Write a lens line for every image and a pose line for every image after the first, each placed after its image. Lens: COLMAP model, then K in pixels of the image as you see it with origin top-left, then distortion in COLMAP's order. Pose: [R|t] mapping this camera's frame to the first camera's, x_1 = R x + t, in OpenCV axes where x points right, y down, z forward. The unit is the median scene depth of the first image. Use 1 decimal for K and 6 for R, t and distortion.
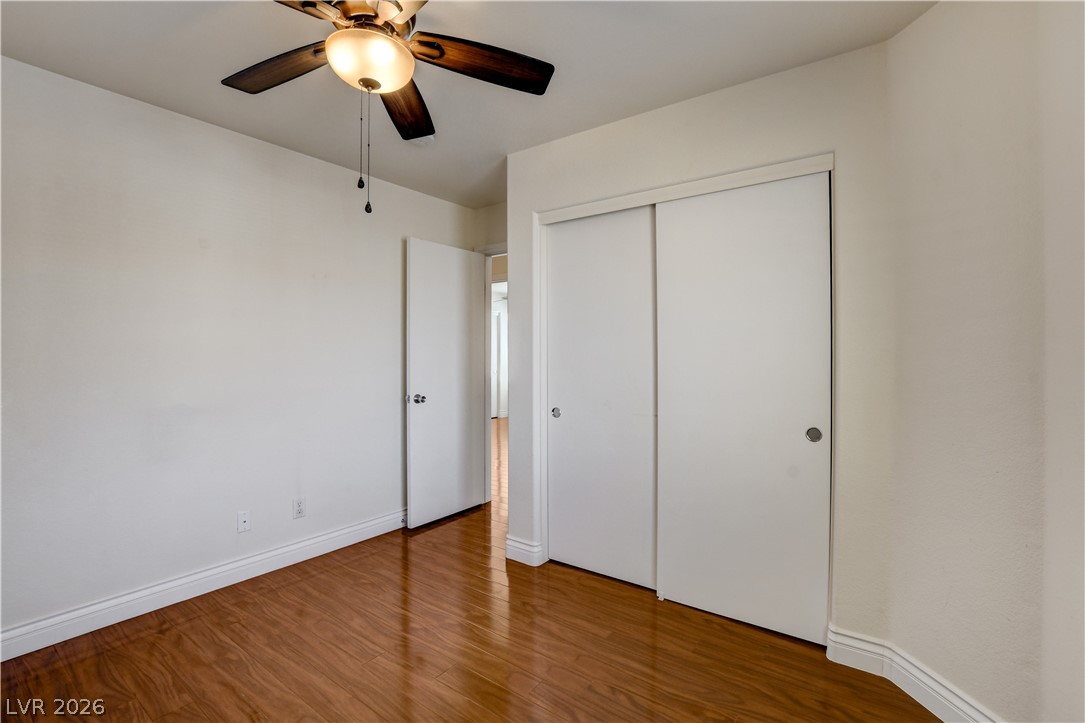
lens RADIAL K [[489.1, 0, 541.9], [0, 489.1, 350.5], [0, 0, 1]] dist [-0.023011, -0.000003]
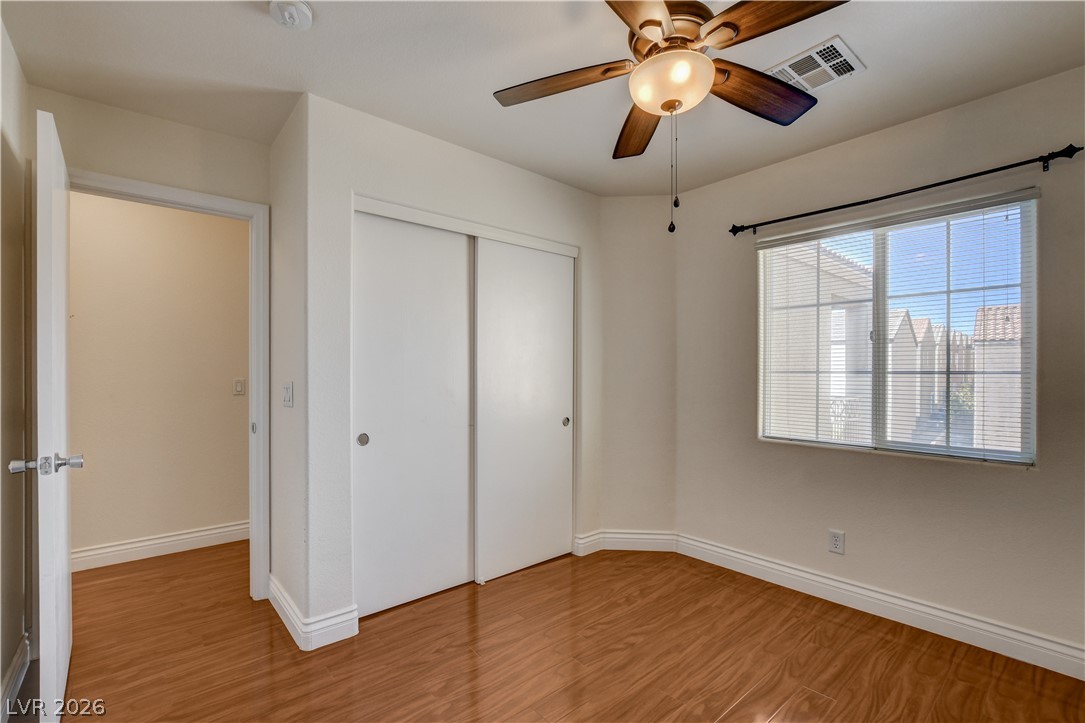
lens RADIAL K [[482.8, 0, 537.4], [0, 482.8, 367.6], [0, 0, 1]] dist [-0.021108, 0.000202]
pose [[0.227848, 0.007260, 0.973670, -0.990762], [-0.008642, 0.999948, -0.005434, 0.007712], [-0.973658, -0.007176, 0.227899, 0.735074]]
